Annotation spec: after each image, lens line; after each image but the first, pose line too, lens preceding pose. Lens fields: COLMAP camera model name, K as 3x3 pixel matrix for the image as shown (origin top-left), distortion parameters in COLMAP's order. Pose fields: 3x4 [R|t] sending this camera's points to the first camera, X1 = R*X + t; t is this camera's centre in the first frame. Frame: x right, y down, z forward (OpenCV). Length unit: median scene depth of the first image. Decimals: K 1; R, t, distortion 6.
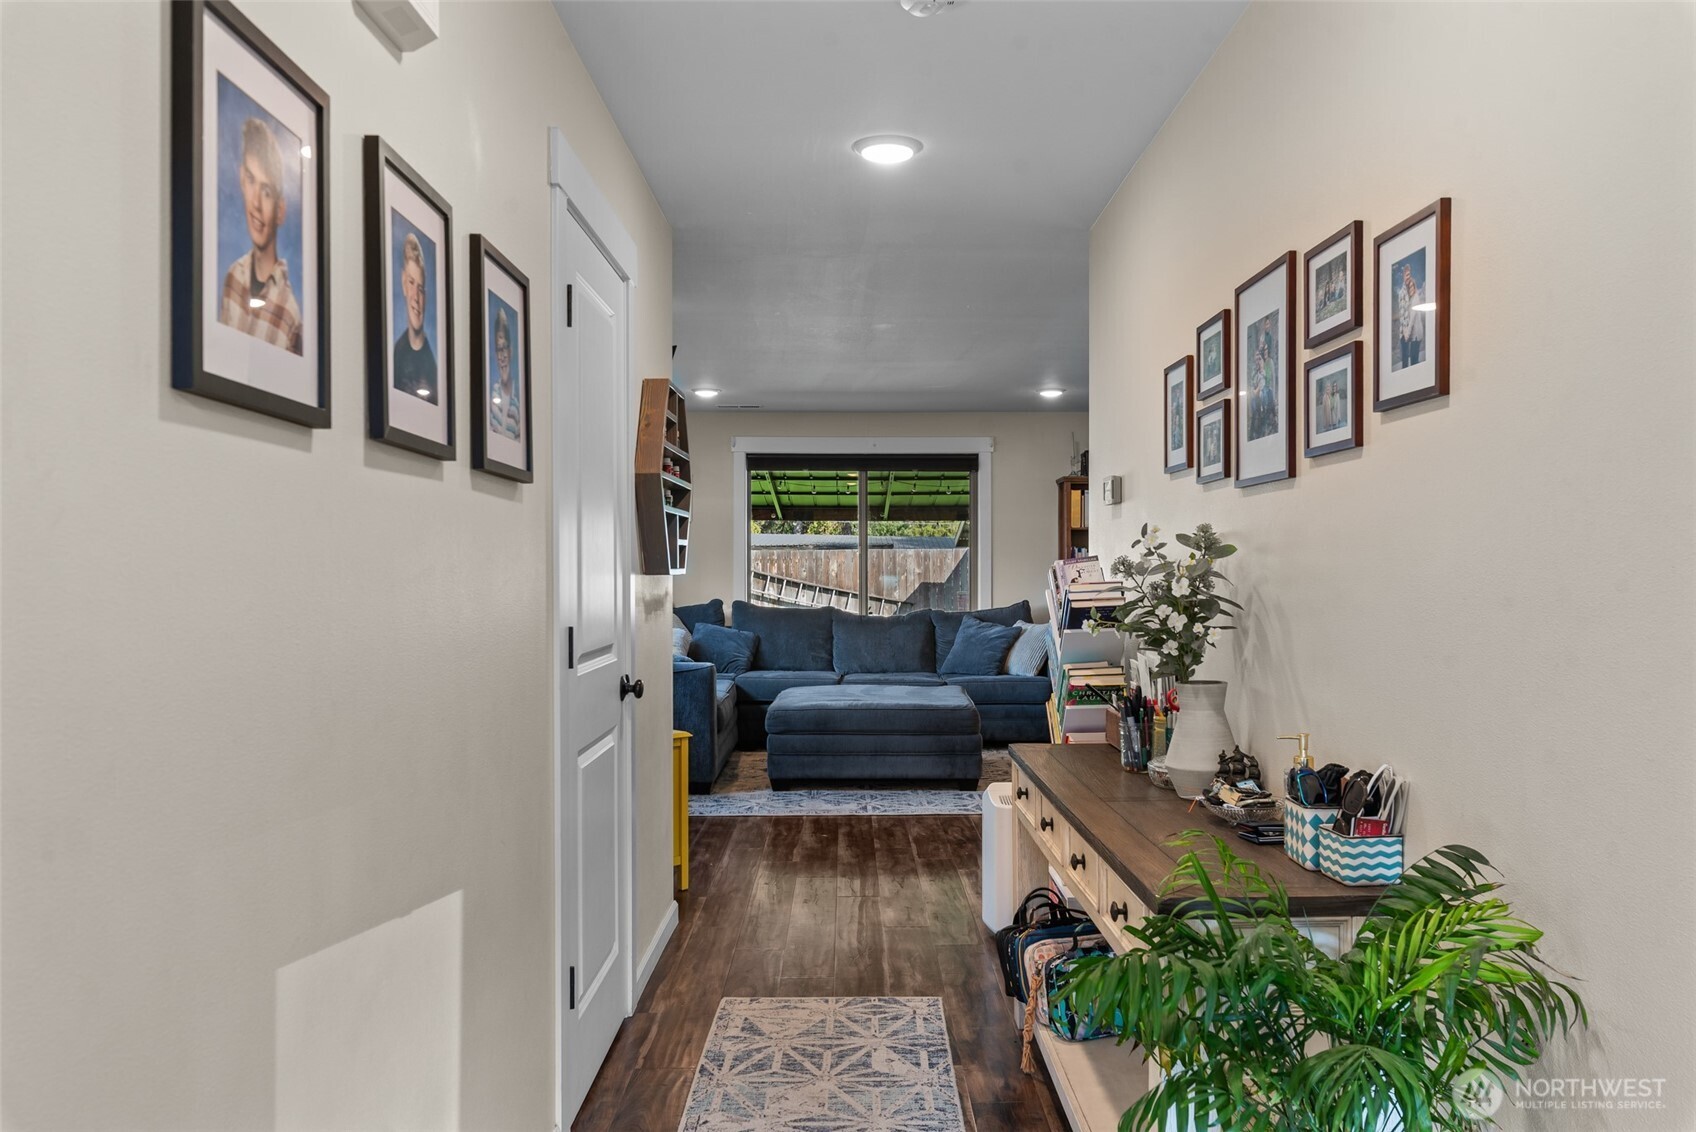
lens RADIAL K [[1253.0, 0, 848.0], [0, 1253.0, 566.0], [0, 0, 1]] dist [-0.000247, -0.000219]
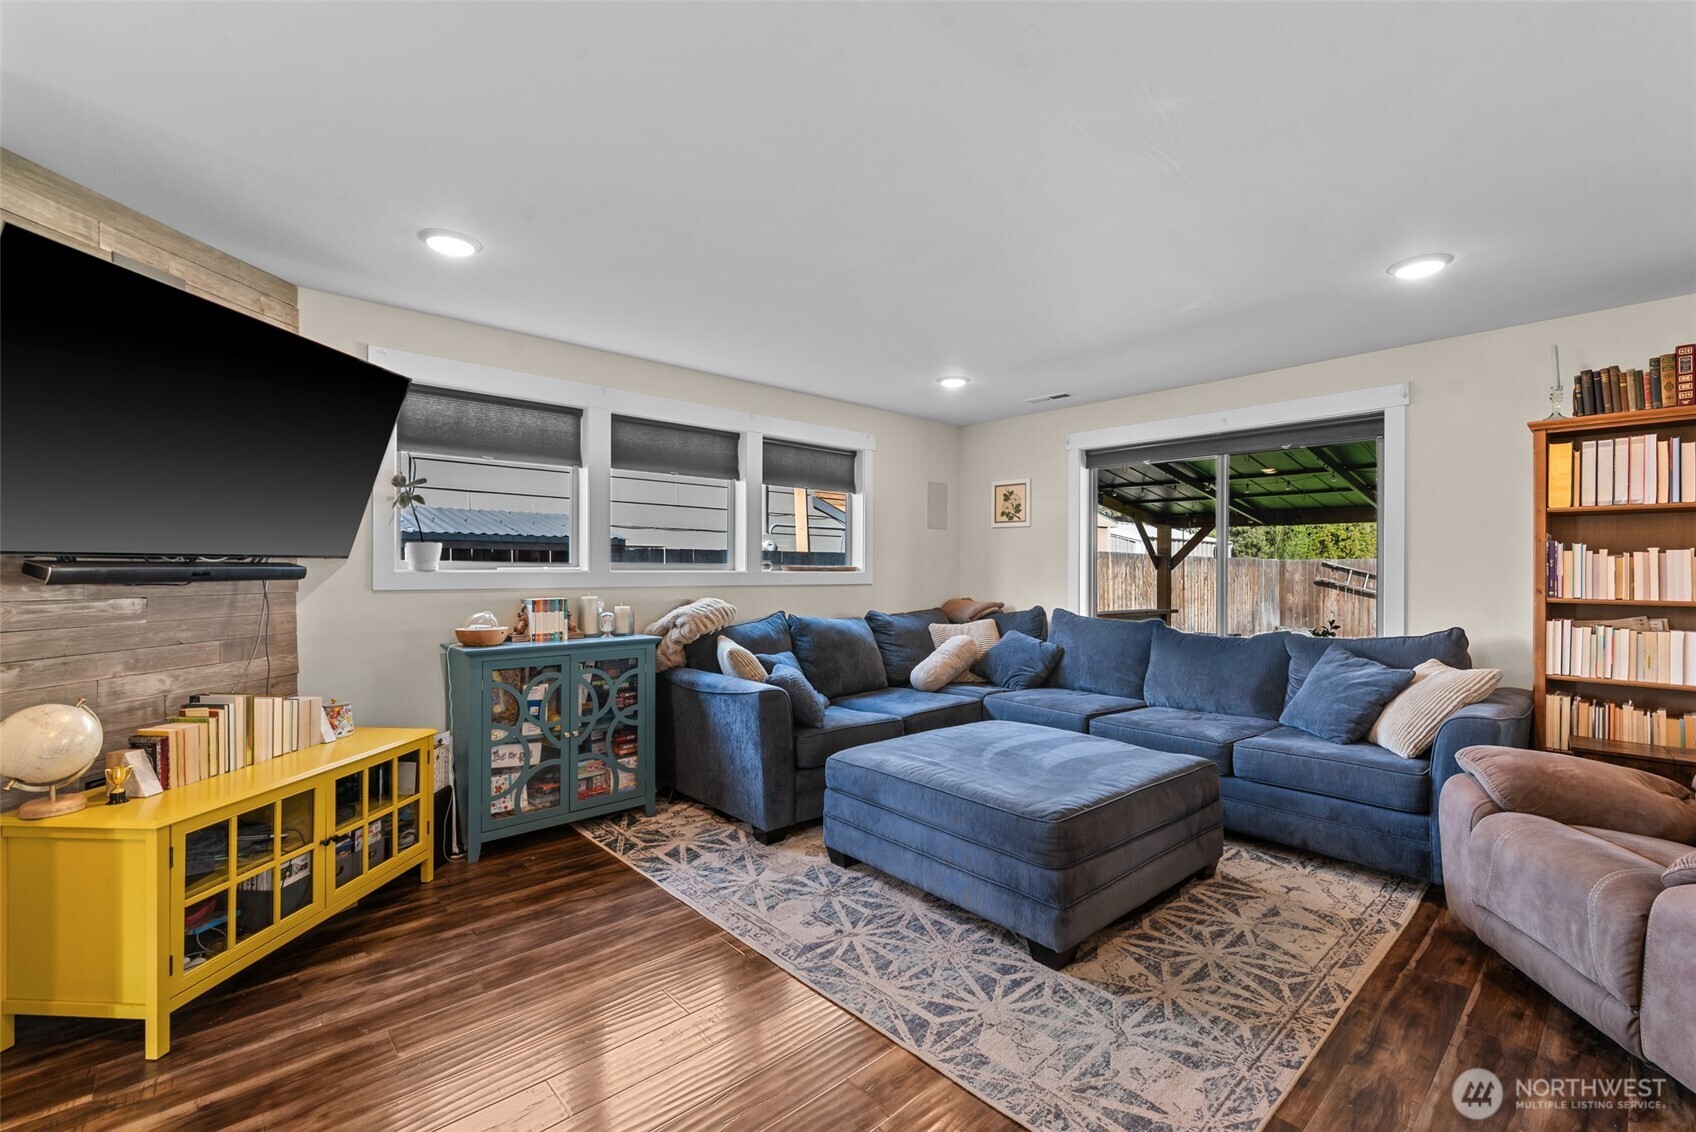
lens RADIAL K [[726.9, 0, 862.1], [0, 726.9, 573.7], [0, 0, 1]] dist [0.002246, -0.000011]
pose [[0.677255, 0.008559, -0.735698, 0.209571], [-0.005812, 0.999963, 0.006283, -0.000697], [0.735725, 0.000021, 0.677280, 0.528772]]
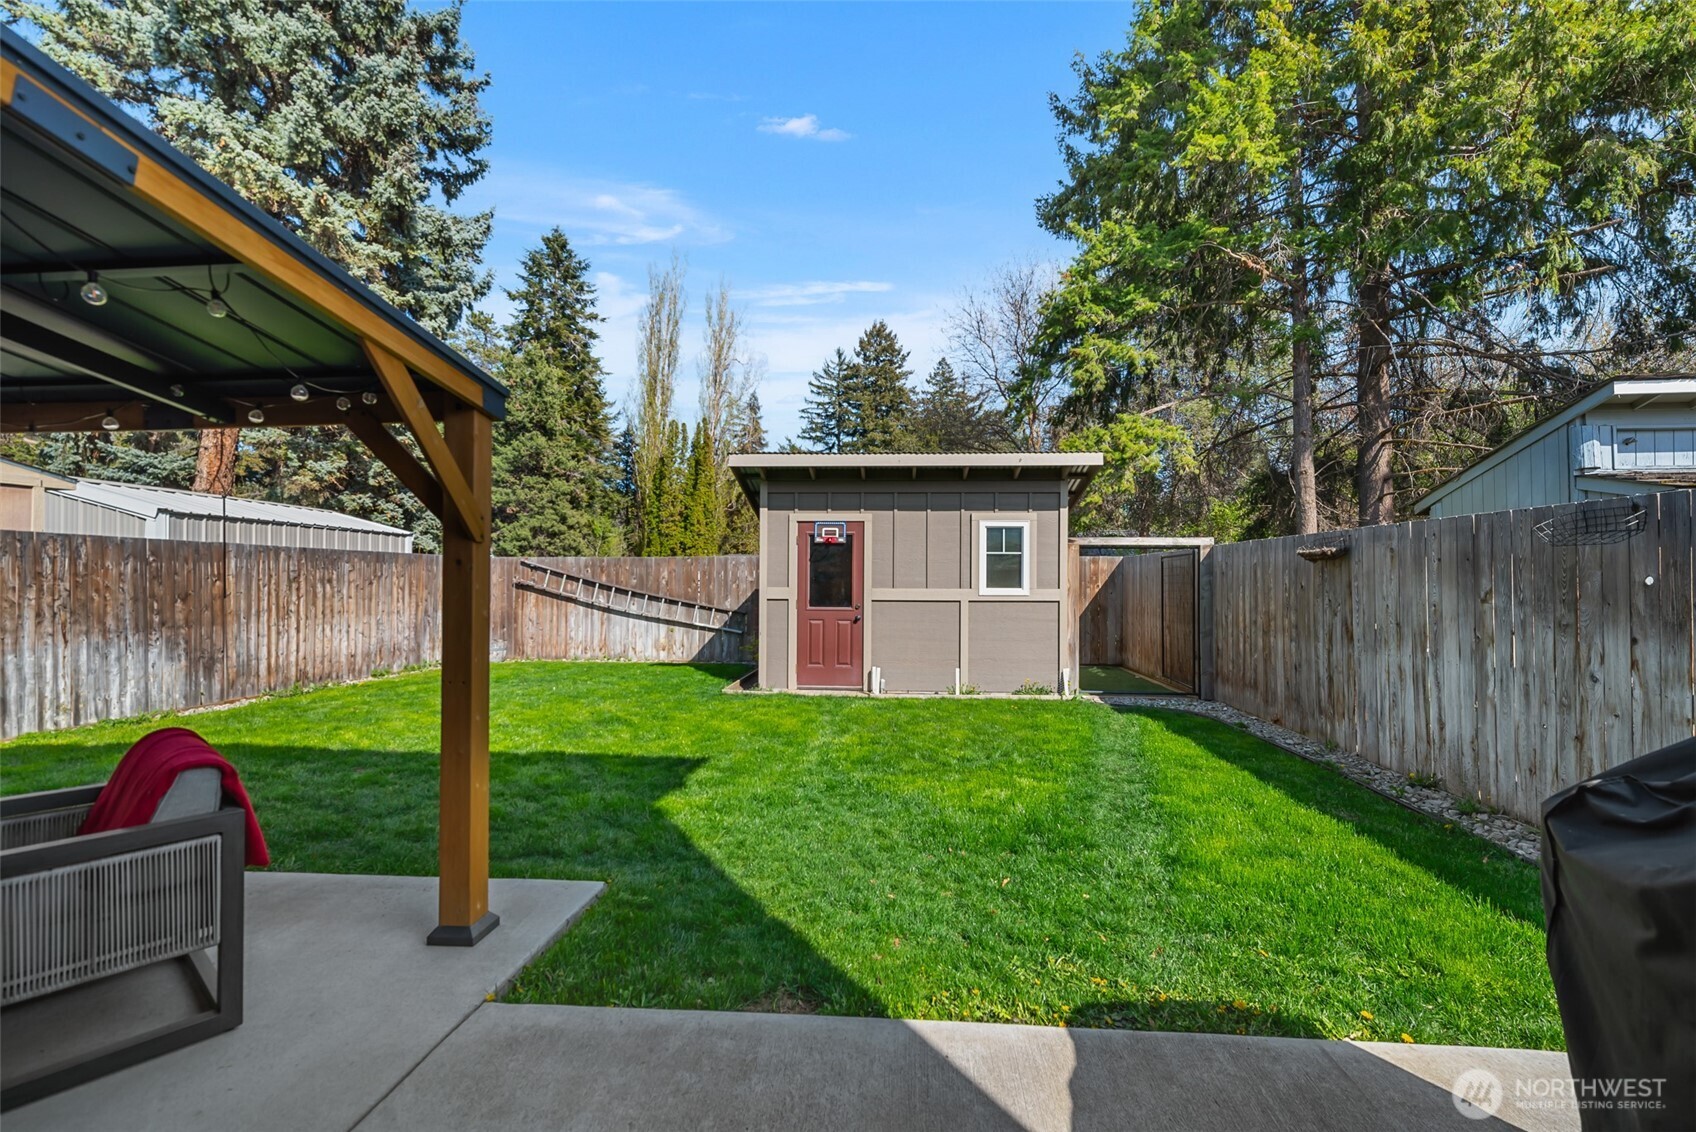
lens RADIAL K [[729.4, 0, 860.3], [0, 729.4, 571.0], [0, 0, 1]] dist [0.002260, -0.001059]
pose [[0.997672, 0.005780, -0.067943, 0.434663], [-0.006657, 0.999897, -0.012694, 0.010941], [0.067863, 0.013117, 0.997608, 1.098783]]
